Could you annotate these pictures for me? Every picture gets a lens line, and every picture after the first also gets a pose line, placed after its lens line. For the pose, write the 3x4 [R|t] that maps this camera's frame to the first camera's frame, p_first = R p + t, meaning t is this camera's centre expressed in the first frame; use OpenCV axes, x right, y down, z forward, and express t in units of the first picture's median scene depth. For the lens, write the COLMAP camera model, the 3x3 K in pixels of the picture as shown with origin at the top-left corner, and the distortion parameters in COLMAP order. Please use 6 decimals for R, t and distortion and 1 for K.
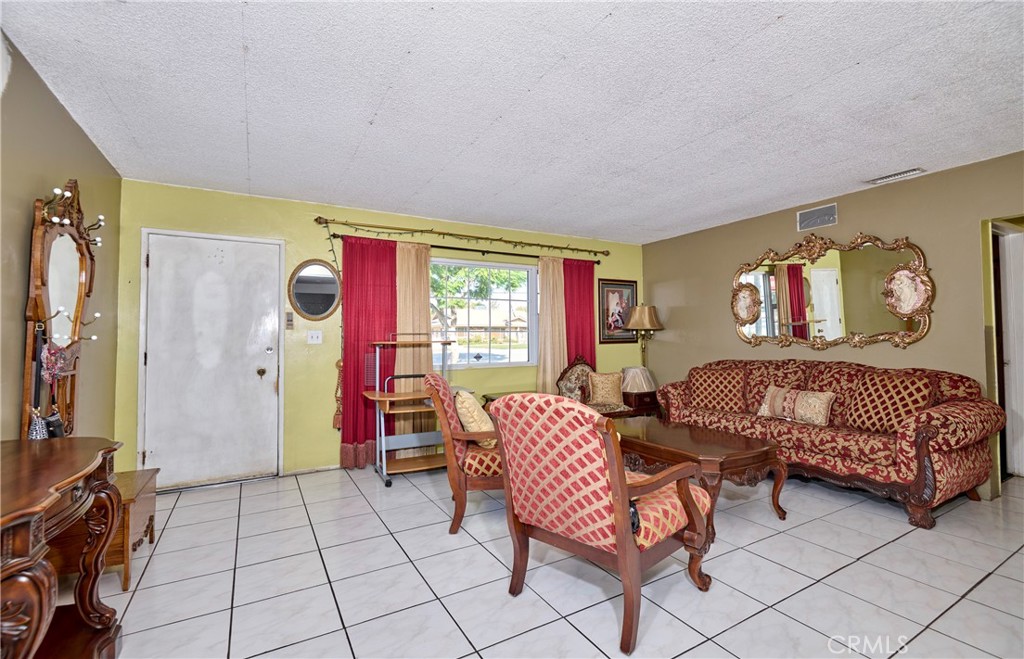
lens RADIAL K [[453.1, 0, 514.9], [0, 453.1, 324.7], [0, 0, 1]] dist [0.000957, 0.000124]
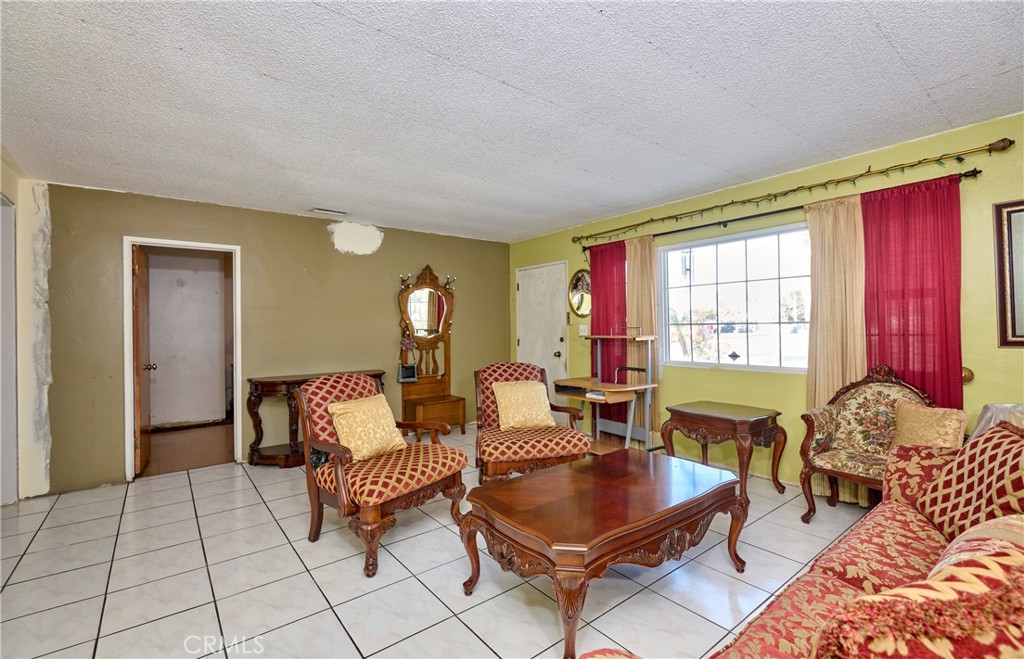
lens RADIAL K [[464.9, 0, 508.4], [0, 464.9, 324.0], [0, 0, 1]] dist [0.001990, 0.000086]
pose [[0.137983, 0.000804, -0.990434, 0.716850], [0.049485, 0.998745, 0.007705, -0.010580], [0.989198, -0.050075, 0.137770, 0.534966]]
